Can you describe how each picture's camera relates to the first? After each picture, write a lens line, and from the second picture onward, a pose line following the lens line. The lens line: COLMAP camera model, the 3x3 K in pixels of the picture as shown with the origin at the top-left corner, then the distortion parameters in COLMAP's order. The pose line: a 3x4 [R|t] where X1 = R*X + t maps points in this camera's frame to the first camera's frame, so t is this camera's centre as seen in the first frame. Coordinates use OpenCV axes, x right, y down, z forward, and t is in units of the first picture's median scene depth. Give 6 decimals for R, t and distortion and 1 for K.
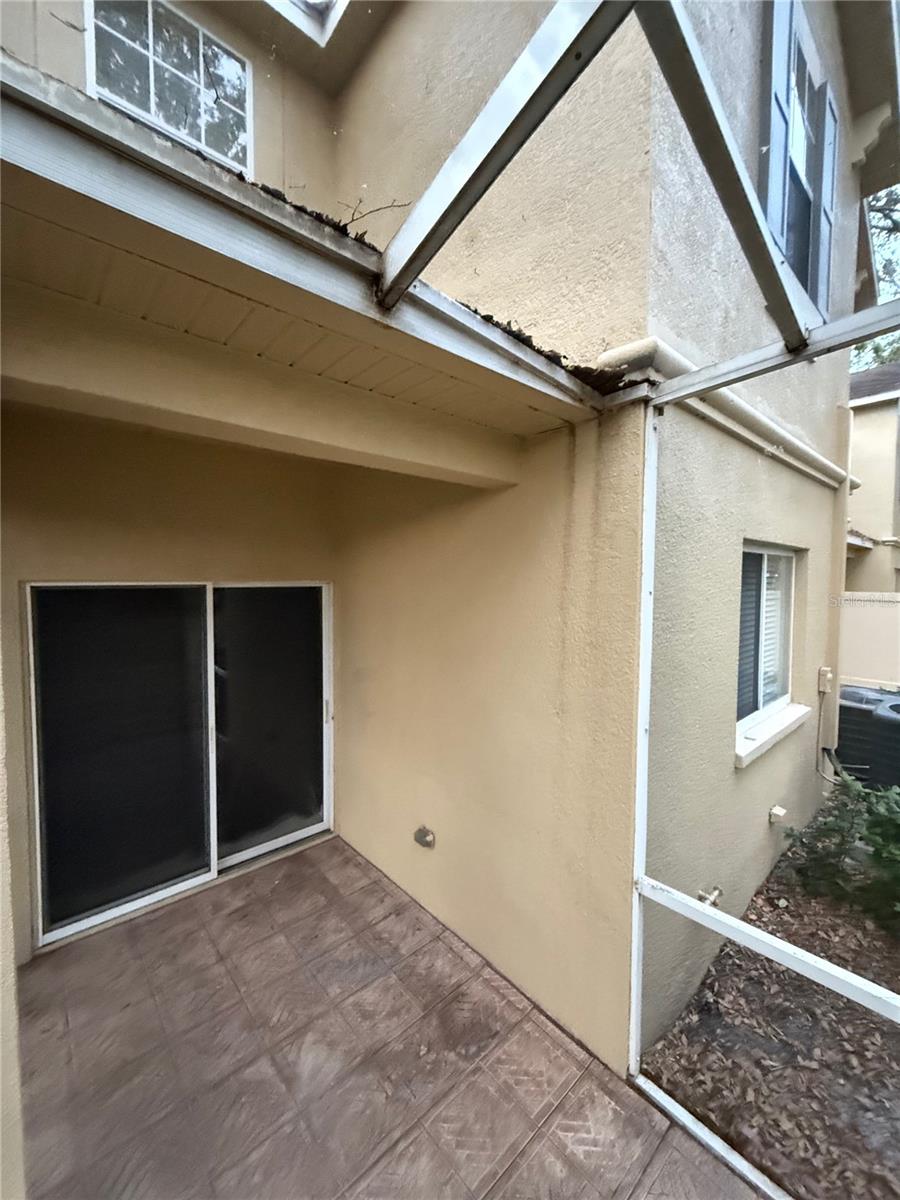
lens RADIAL K [[477.5, 0, 450.0], [0, 477.5, 600.0], [0, 0, 1]] dist [-0.001639, -0.000591]
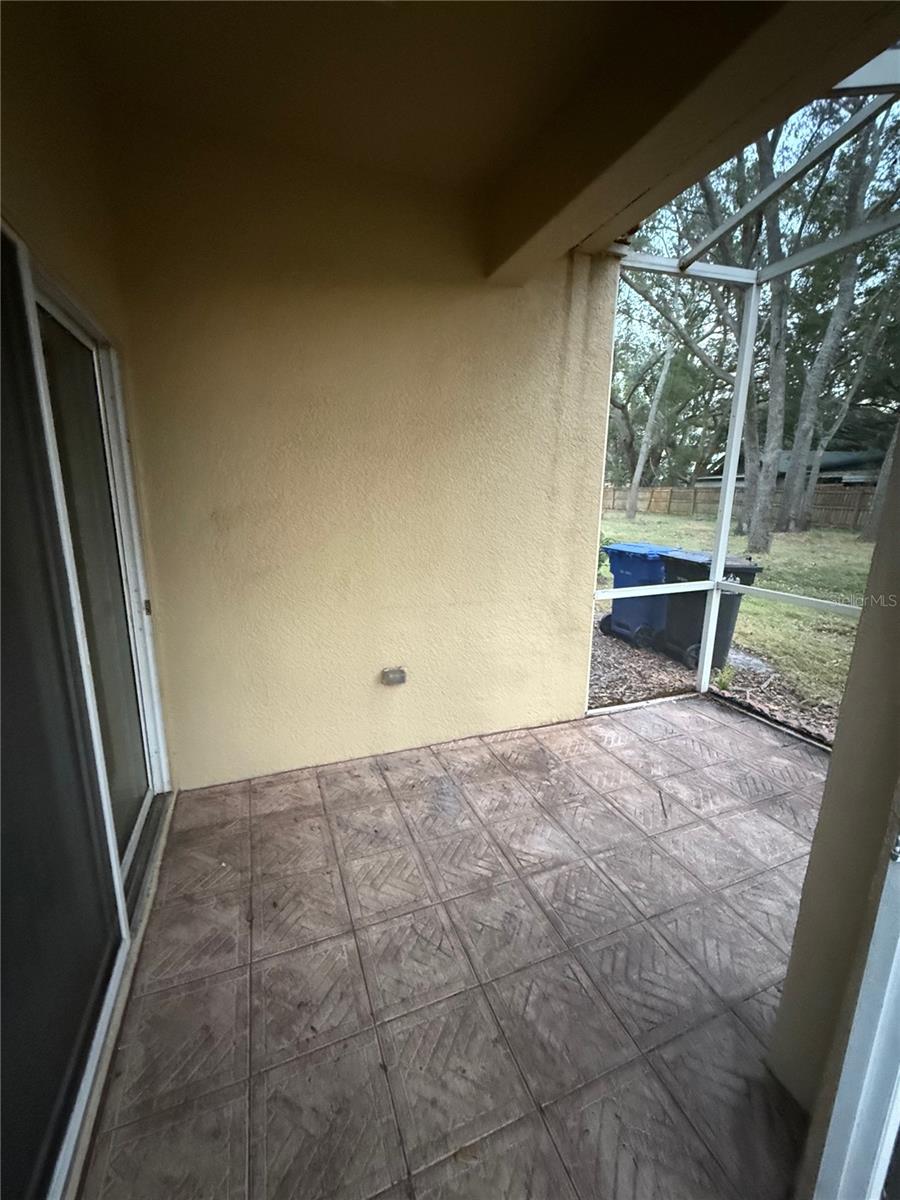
lens RADIAL K [[477.5, 0, 450.0], [0, 477.5, 600.0], [0, 0, 1]] dist [-0.001639, -0.000591]
pose [[0.339455, -0.201526, 0.918780, -1.049147], [0.039071, 0.978957, 0.200290, 0.230284], [-0.939810, -0.032092, 0.340186, 0.768841]]
